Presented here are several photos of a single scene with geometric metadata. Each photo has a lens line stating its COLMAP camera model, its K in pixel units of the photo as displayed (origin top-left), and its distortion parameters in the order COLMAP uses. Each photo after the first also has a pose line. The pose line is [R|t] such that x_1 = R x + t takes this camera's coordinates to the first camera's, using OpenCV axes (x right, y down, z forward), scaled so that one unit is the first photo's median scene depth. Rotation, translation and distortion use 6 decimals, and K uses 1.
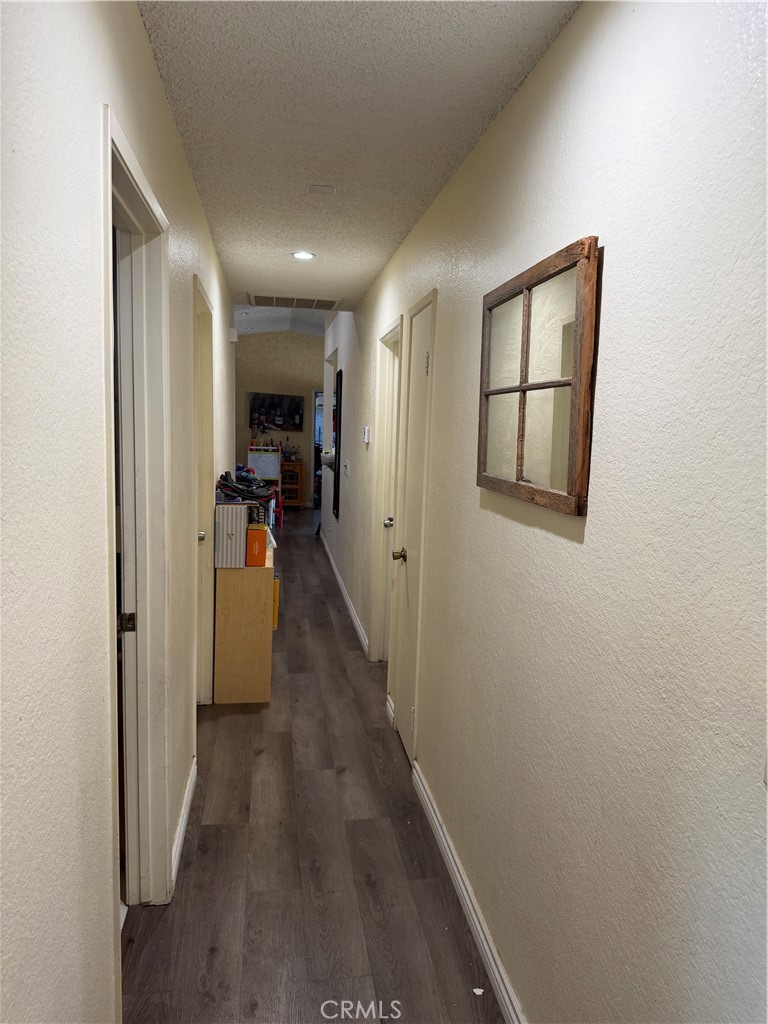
lens RADIAL K [[727.1, 0, 384.0], [0, 727.1, 512.0], [0, 0, 1]] dist [0.089793, -0.167612]
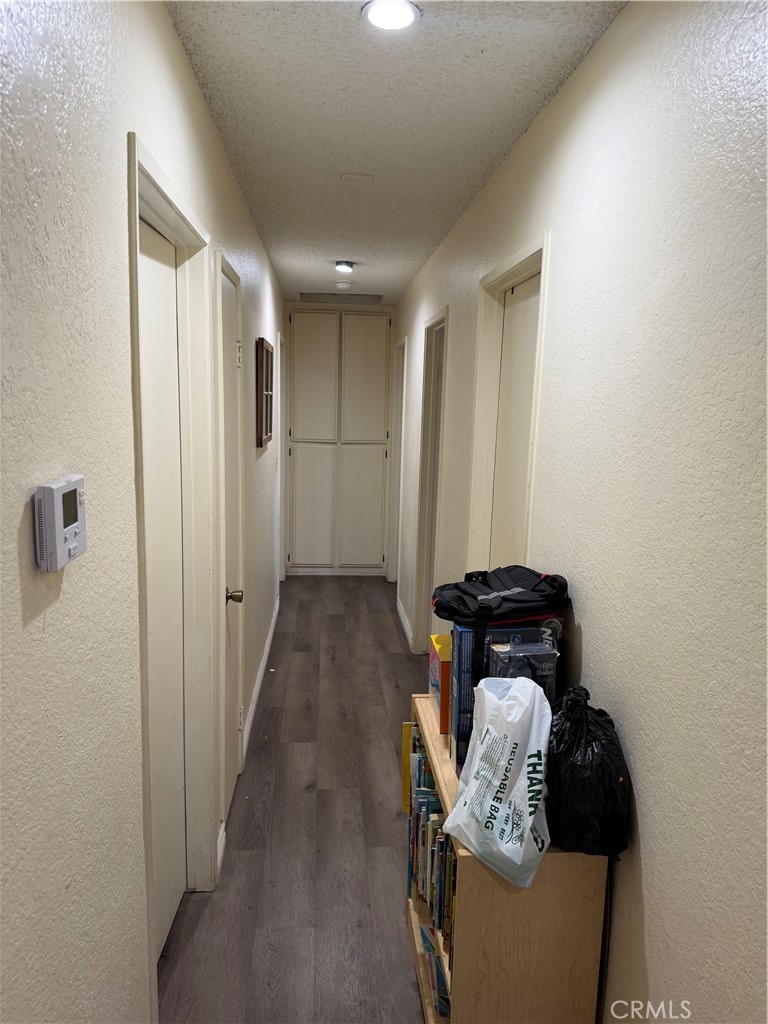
lens RADIAL K [[727.1, 0, 384.0], [0, 727.1, 512.0], [0, 0, 1]] dist [0.089793, -0.167612]
pose [[-0.995753, -0.069641, 0.060223, -0.206833], [-0.050414, 0.959756, 0.276272, -0.285822], [-0.077039, 0.272063, -0.959191, 2.013284]]
